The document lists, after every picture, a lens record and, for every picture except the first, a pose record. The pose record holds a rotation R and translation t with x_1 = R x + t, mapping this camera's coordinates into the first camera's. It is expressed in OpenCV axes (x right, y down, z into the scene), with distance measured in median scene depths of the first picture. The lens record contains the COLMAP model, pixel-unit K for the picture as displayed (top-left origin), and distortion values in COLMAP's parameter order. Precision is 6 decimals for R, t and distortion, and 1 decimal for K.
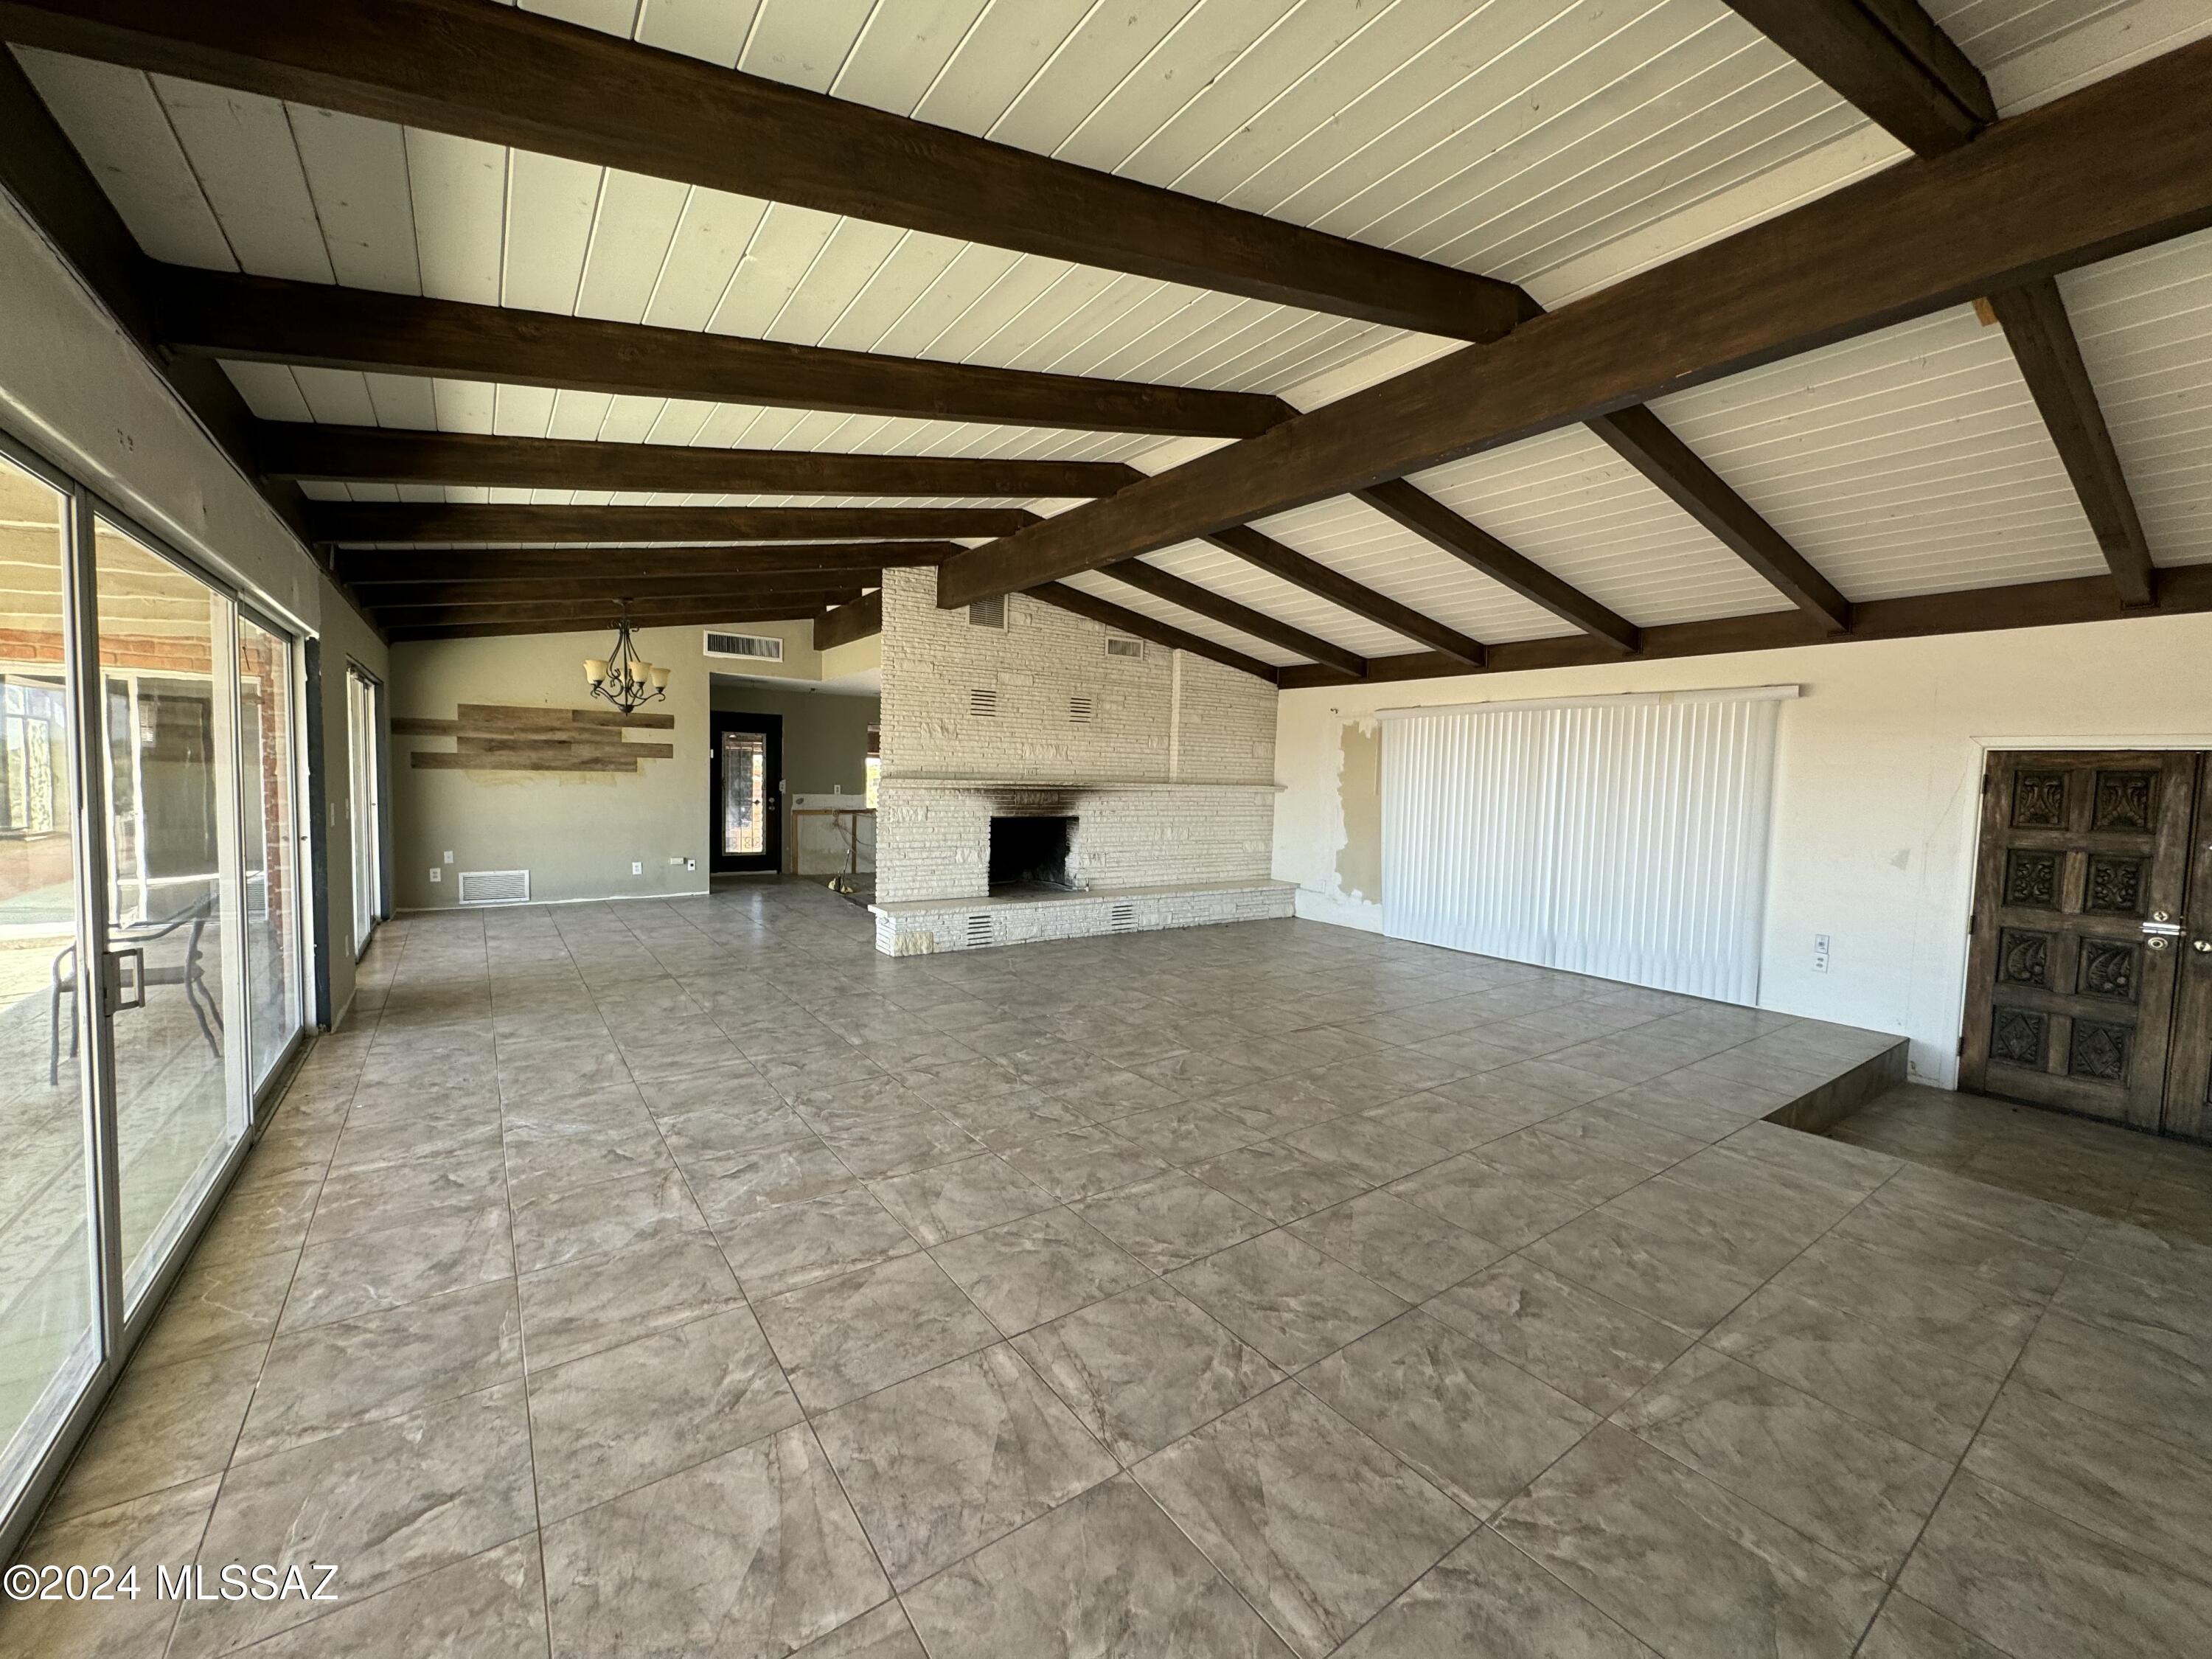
lens RADIAL K [[878.5, 0, 1109.1], [0, 878.5, 827.4], [0, 0, 1]] dist [-0.008390, 0.000445]
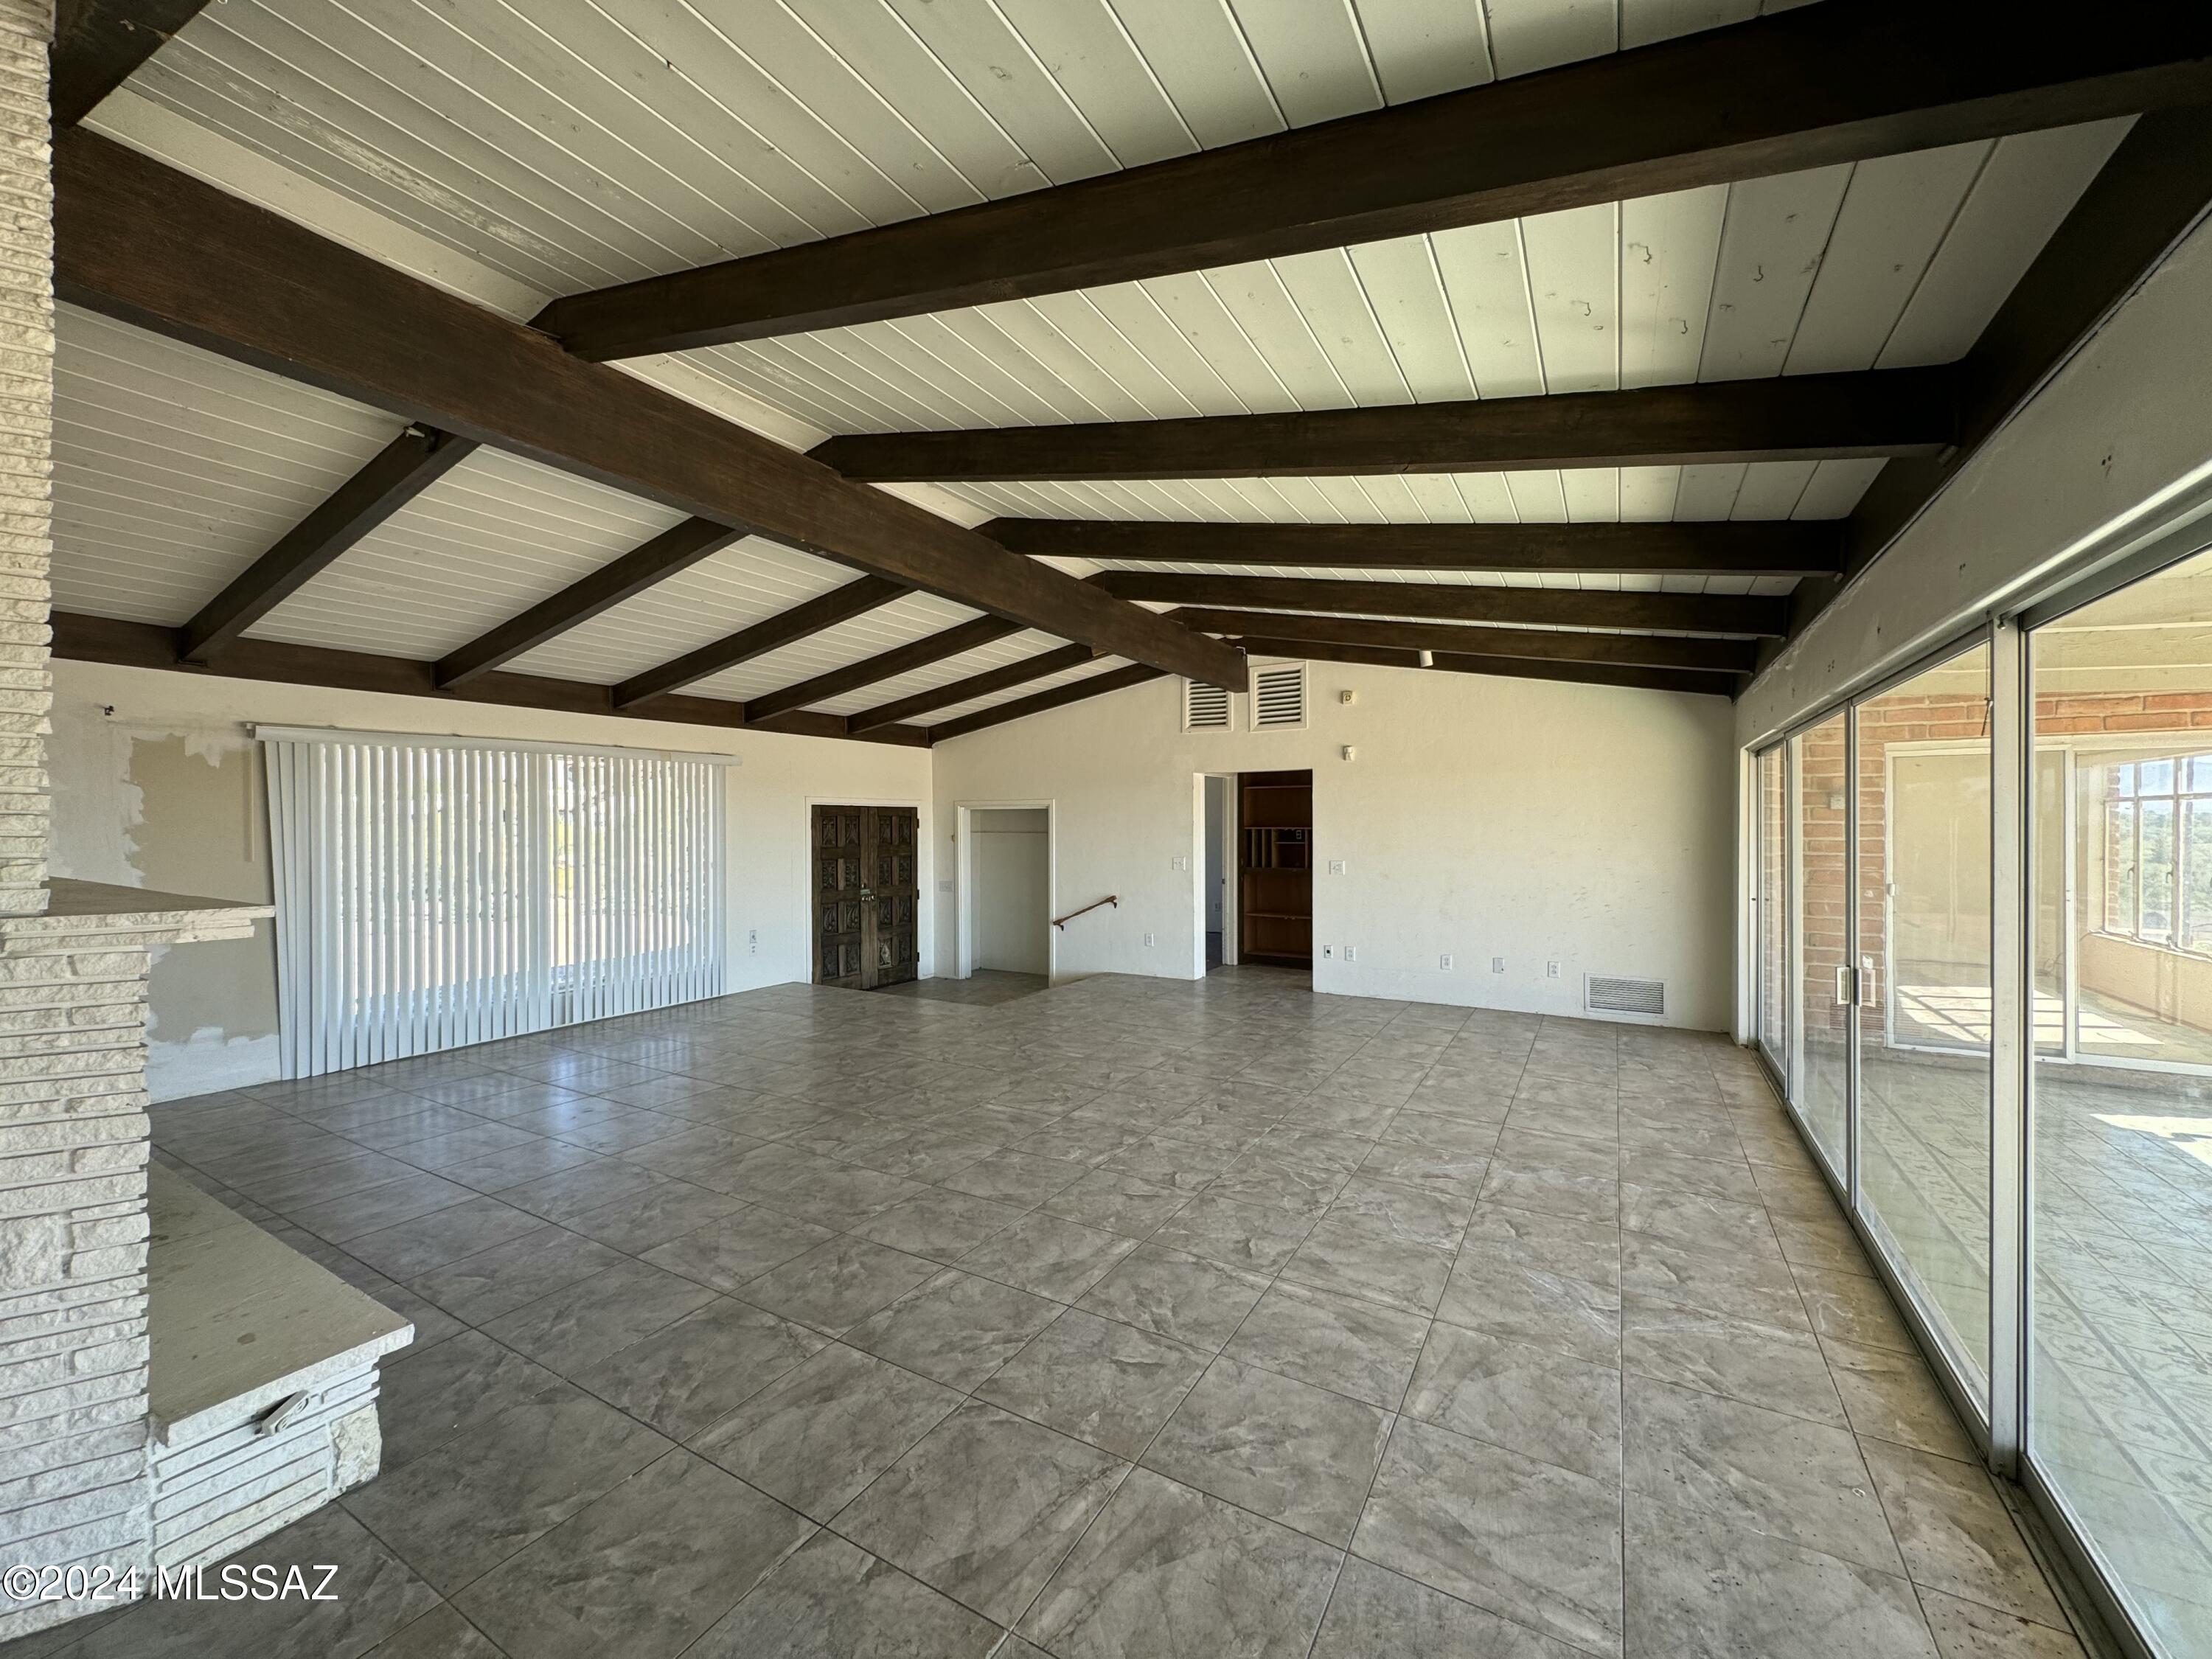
lens RADIAL K [[878.5, 0, 1117.2], [0, 878.5, 817.5], [0, 0, 1]] dist [-0.008390, 0.000445]
pose [[-0.413274, -0.020990, 0.910365, -4.554482], [0.055732, 0.997277, 0.048295, -0.626111], [-0.908899, 0.070696, -0.410979, 6.399301]]
